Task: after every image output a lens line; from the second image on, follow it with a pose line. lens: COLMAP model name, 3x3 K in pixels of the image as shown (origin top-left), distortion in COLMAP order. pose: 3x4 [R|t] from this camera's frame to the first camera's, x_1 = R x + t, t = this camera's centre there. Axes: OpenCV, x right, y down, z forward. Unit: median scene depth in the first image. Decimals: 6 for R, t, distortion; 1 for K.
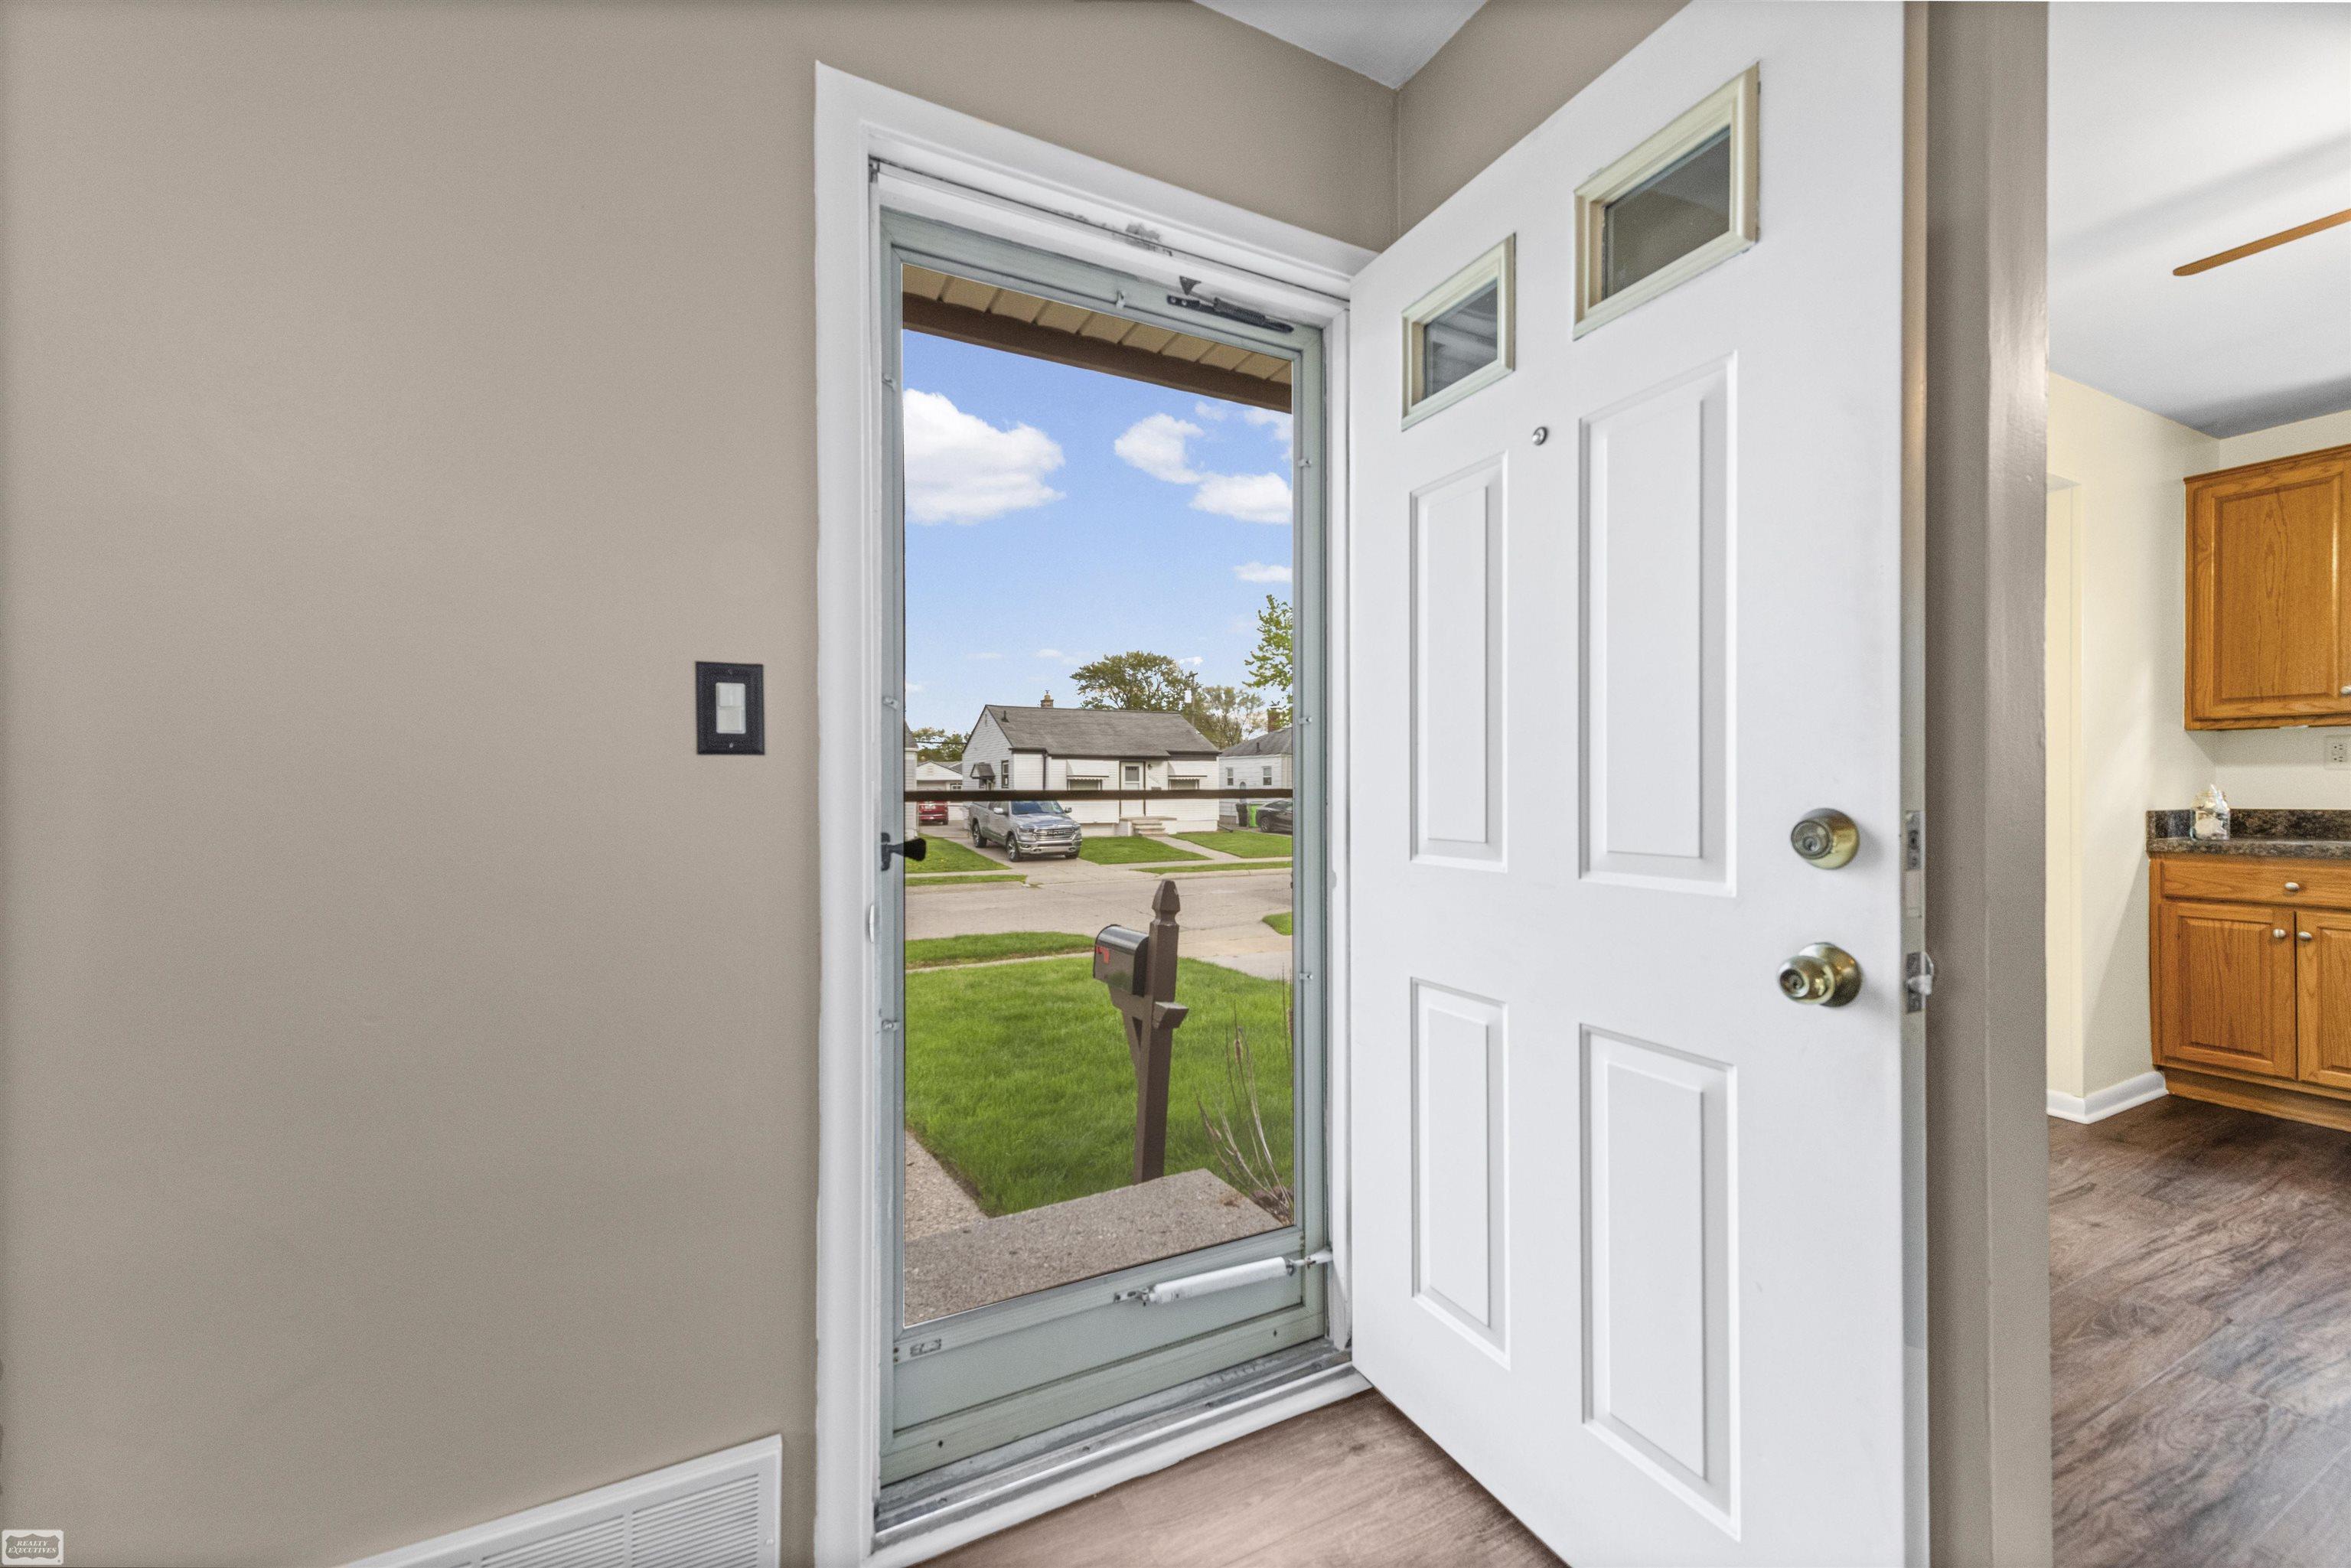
lens RADIAL K [[931.8, 0, 1188.7], [0, 931.8, 778.7], [0, 0, 1]] dist [0.009628, -0.000123]
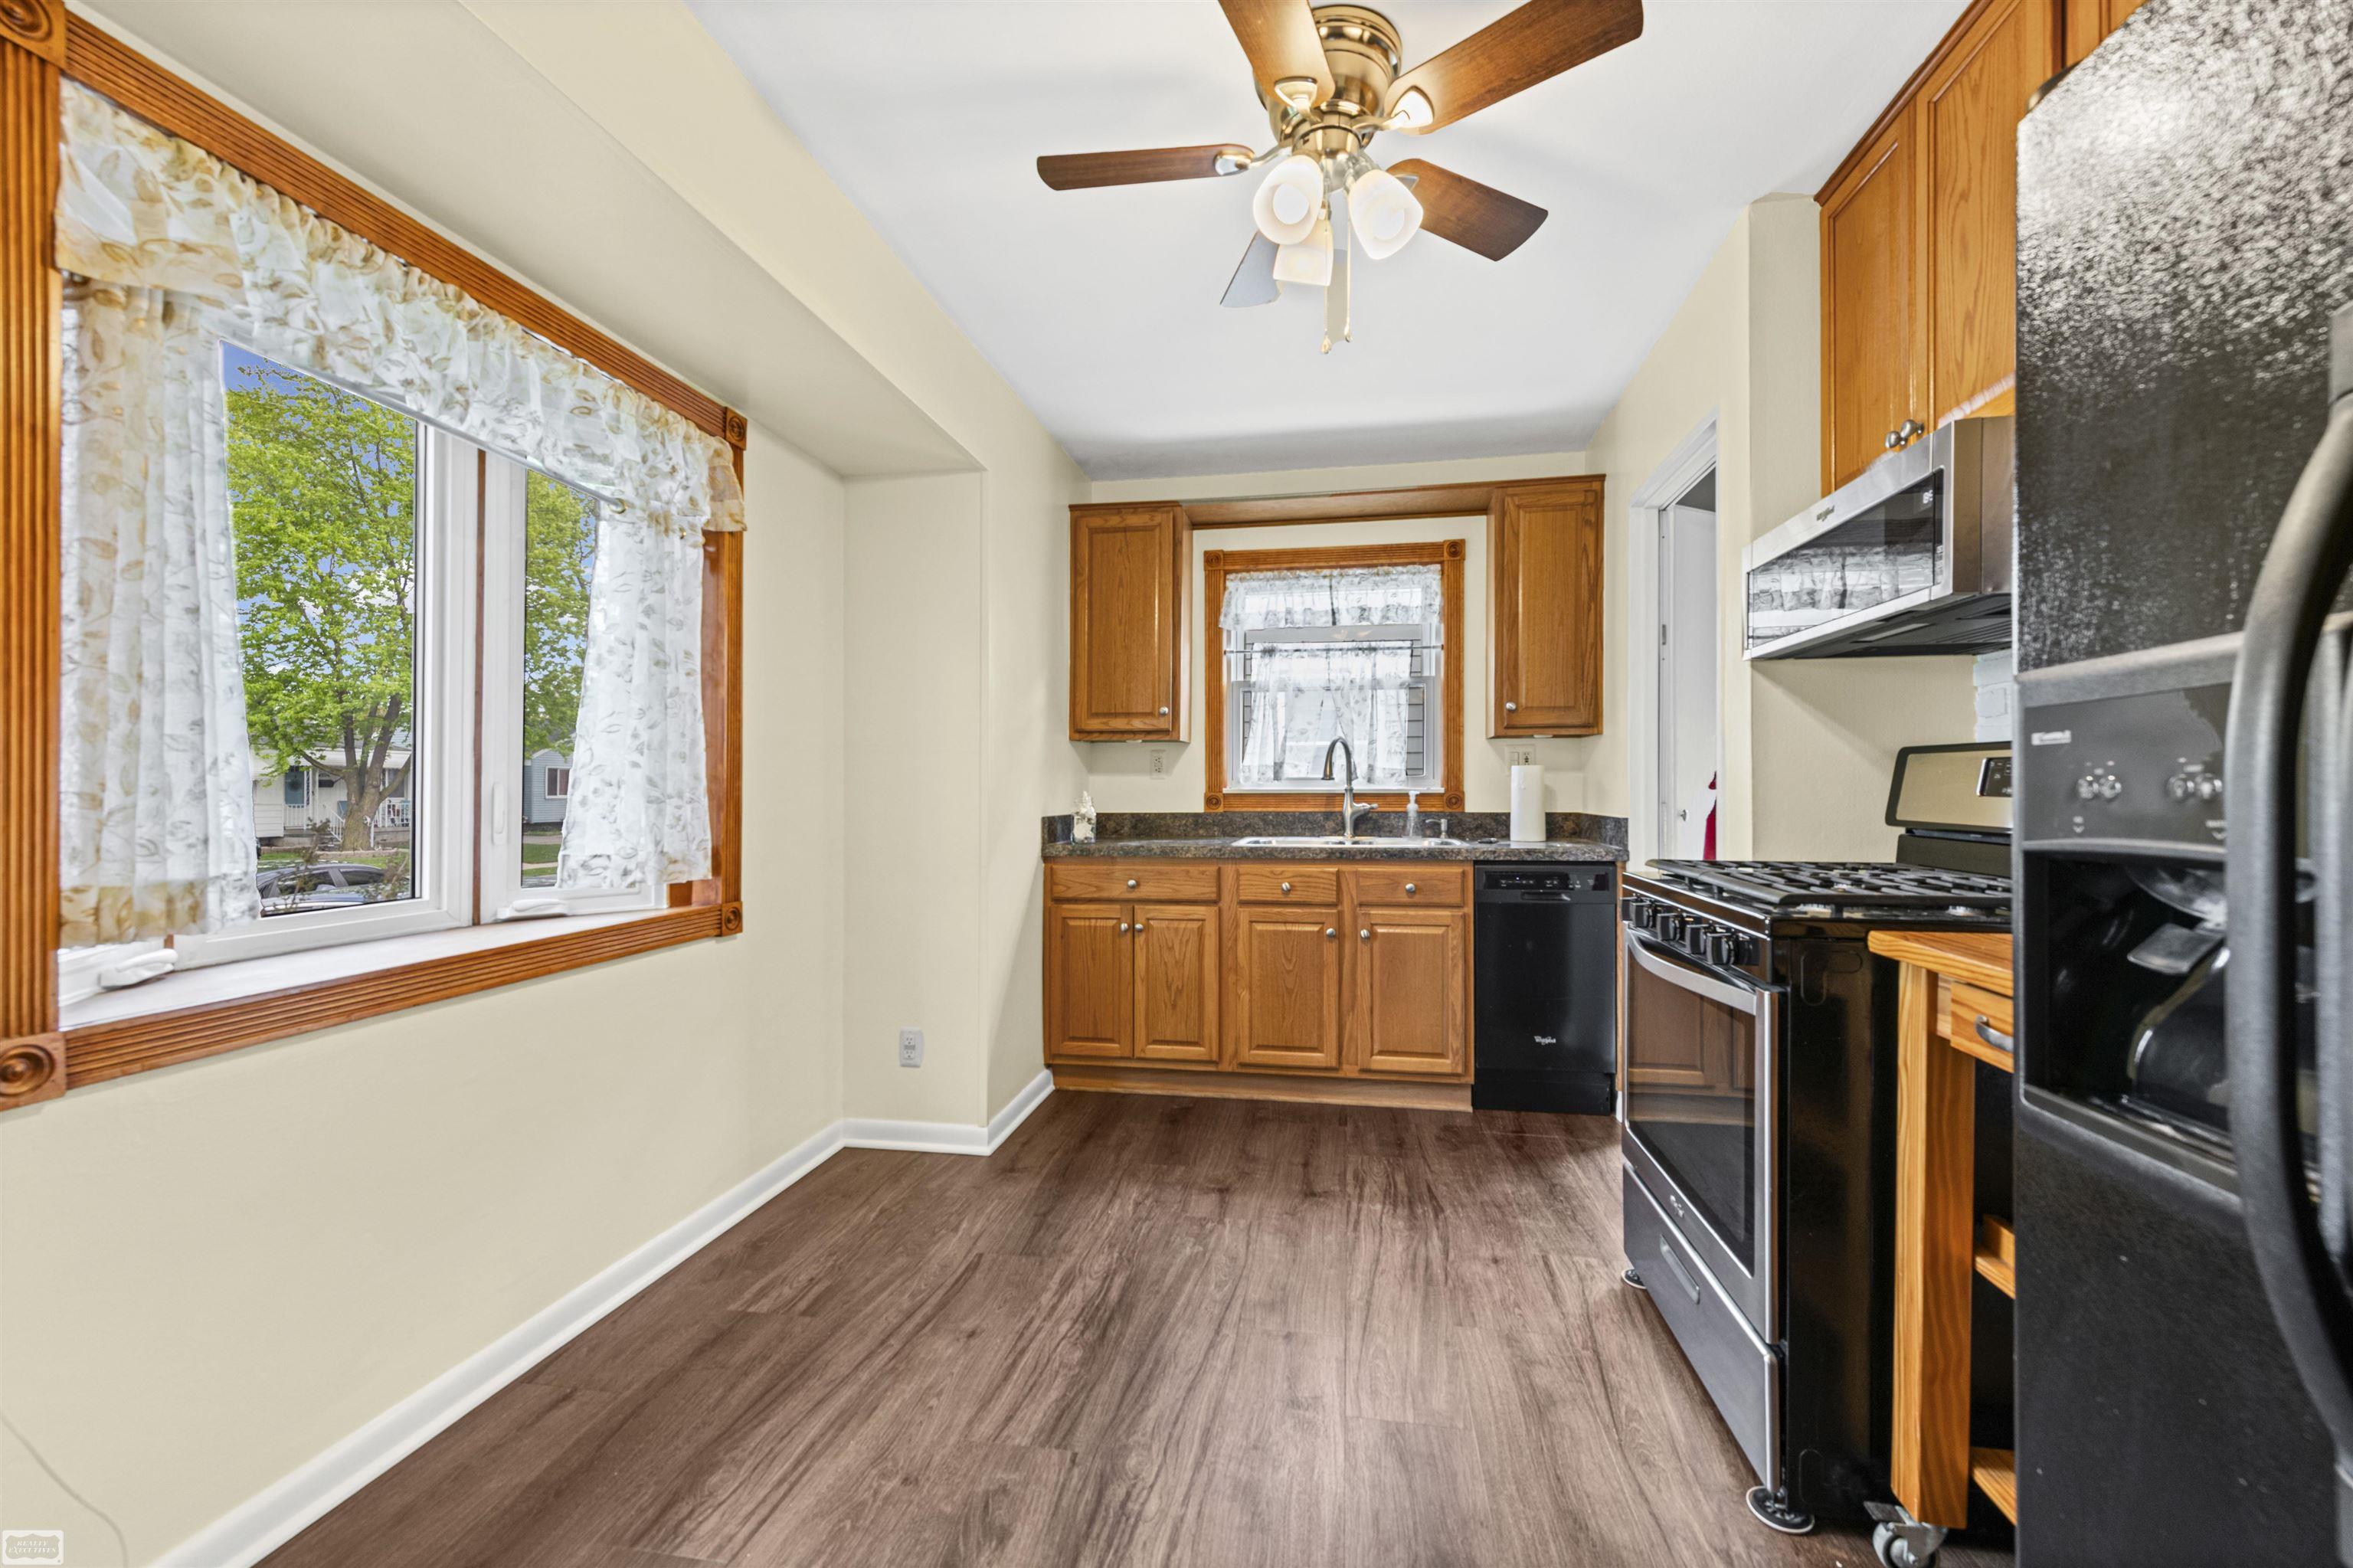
lens RADIAL K [[932.7, 0, 1189.7], [0, 932.7, 778.7], [0, 0, 1]] dist [0.009628, -0.000123]
pose [[0.604635, 0.010853, 0.796428, 0.329265], [-0.004000, 0.999936, -0.010589, 0.002890], [-0.796492, 0.003217, 0.604640, 0.277487]]
